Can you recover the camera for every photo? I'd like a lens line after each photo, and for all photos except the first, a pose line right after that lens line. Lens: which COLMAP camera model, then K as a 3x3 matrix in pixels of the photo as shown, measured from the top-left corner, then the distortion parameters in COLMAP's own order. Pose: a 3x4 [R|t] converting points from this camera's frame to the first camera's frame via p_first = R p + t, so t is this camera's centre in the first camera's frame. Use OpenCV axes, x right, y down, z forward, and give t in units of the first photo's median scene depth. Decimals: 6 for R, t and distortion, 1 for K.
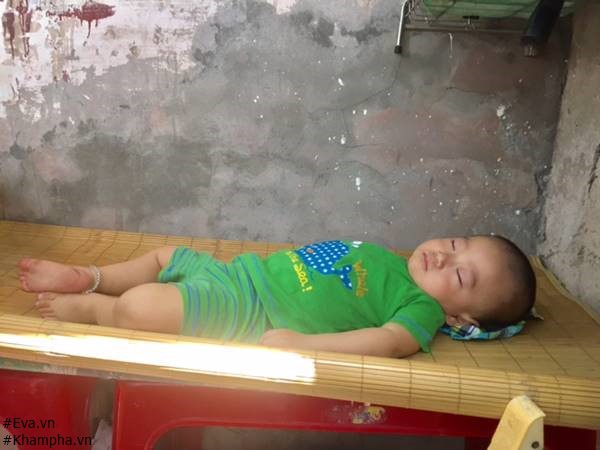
lens RADIAL K [[501.6, 0, 300.0], [0, 501.6, 228.6], [0, 0, 1]] dist [0.001165, -0.048686]
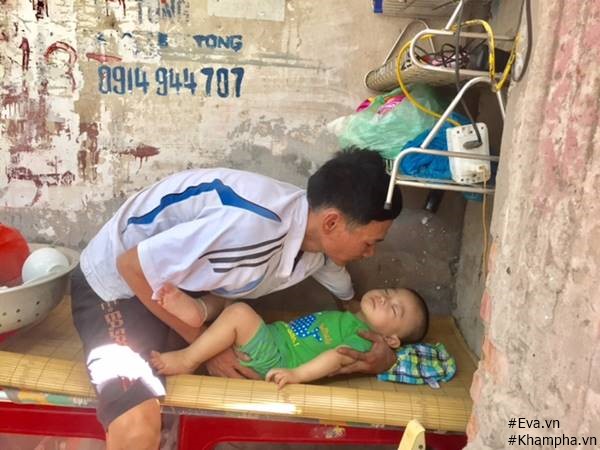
lens RADIAL K [[501.6, 0, 300.5], [0, 501.6, 220.7], [0, 0, 1]] dist [0.001165, -0.048686]
pose [[0.998464, -0.001024, 0.055403, -0.045771], [0.003721, 0.998811, -0.048615, -0.163511], [-0.055287, 0.048746, 0.997280, -0.450982]]
